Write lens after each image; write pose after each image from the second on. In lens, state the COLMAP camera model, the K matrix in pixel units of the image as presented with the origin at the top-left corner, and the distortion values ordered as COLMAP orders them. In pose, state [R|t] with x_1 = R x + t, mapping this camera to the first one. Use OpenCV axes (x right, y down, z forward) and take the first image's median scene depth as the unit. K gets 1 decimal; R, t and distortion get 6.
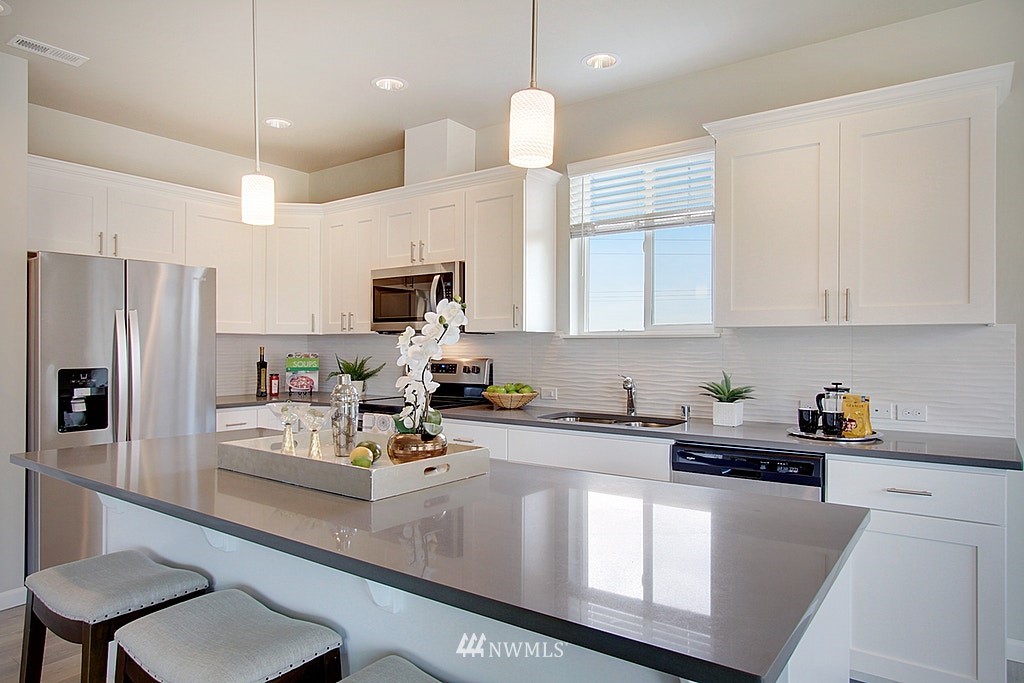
lens RADIAL K [[638.7, 0, 512.0], [0, 638.7, 341.5], [0, 0, 1]] dist [0.000228, 0.000081]
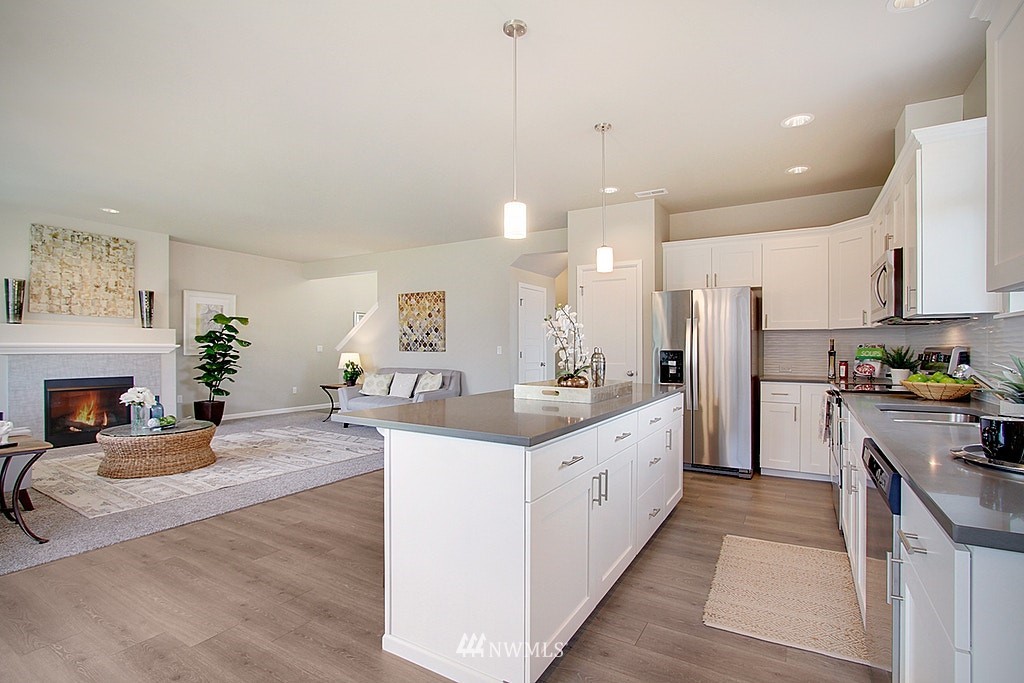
lens RADIAL K [[486.5, 0, 512.0], [0, 486.5, 341.5], [0, 0, 1]] dist [-0.000448, 0.000066]
pose [[0.090374, -0.014312, -0.995805, 0.509918], [0.003798, 0.999894, -0.014026, 0.023831], [0.995901, -0.002514, 0.090419, 0.276535]]
